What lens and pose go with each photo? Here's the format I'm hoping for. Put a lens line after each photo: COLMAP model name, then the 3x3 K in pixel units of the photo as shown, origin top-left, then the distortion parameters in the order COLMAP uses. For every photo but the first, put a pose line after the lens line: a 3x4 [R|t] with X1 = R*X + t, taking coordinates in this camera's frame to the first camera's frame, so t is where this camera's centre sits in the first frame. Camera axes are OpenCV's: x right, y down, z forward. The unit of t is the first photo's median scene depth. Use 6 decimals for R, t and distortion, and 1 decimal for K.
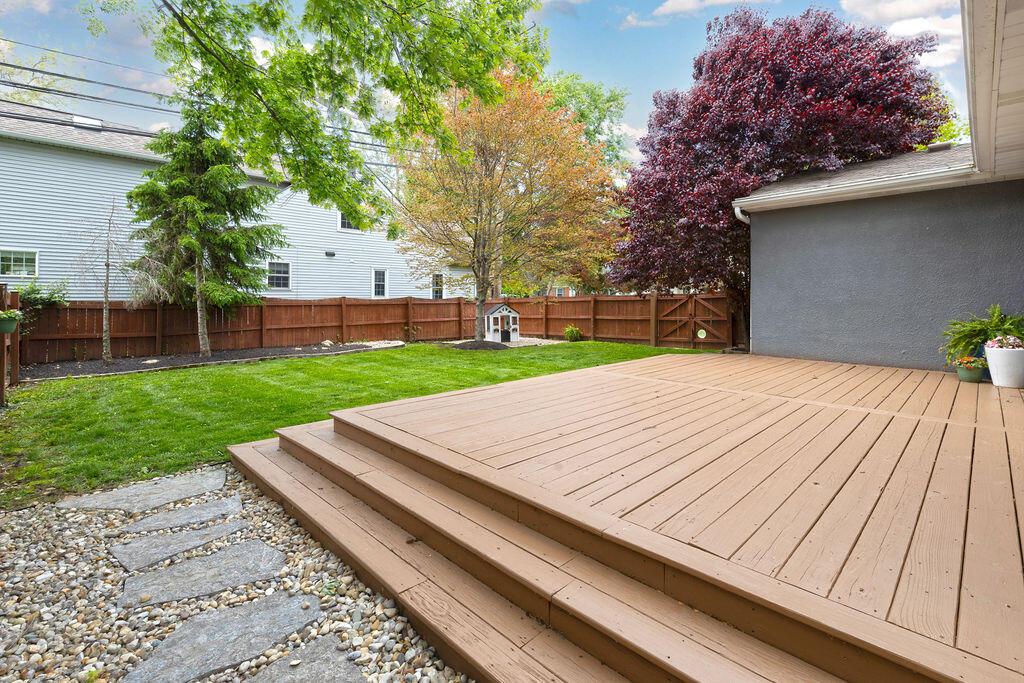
lens RADIAL K [[457.6, 0, 486.7], [0, 457.6, 342.8], [0, 0, 1]] dist [-0.001324, -0.000231]
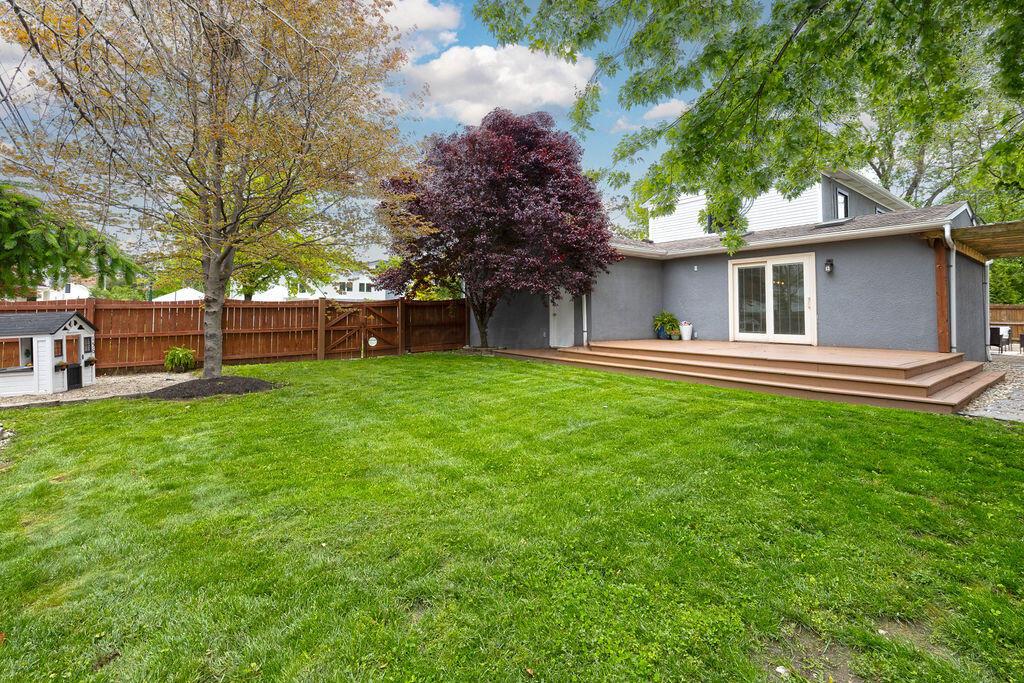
lens RADIAL K [[441.3, 0, 525.8], [0, 441.3, 310.3], [0, 0, 1]] dist [-0.000485, -0.000105]
pose [[0.102568, 0.008519, 0.994690, -0.393738], [0.093321, 0.995471, -0.018149, -0.032290], [-0.990339, 0.094687, 0.101308, 0.456185]]
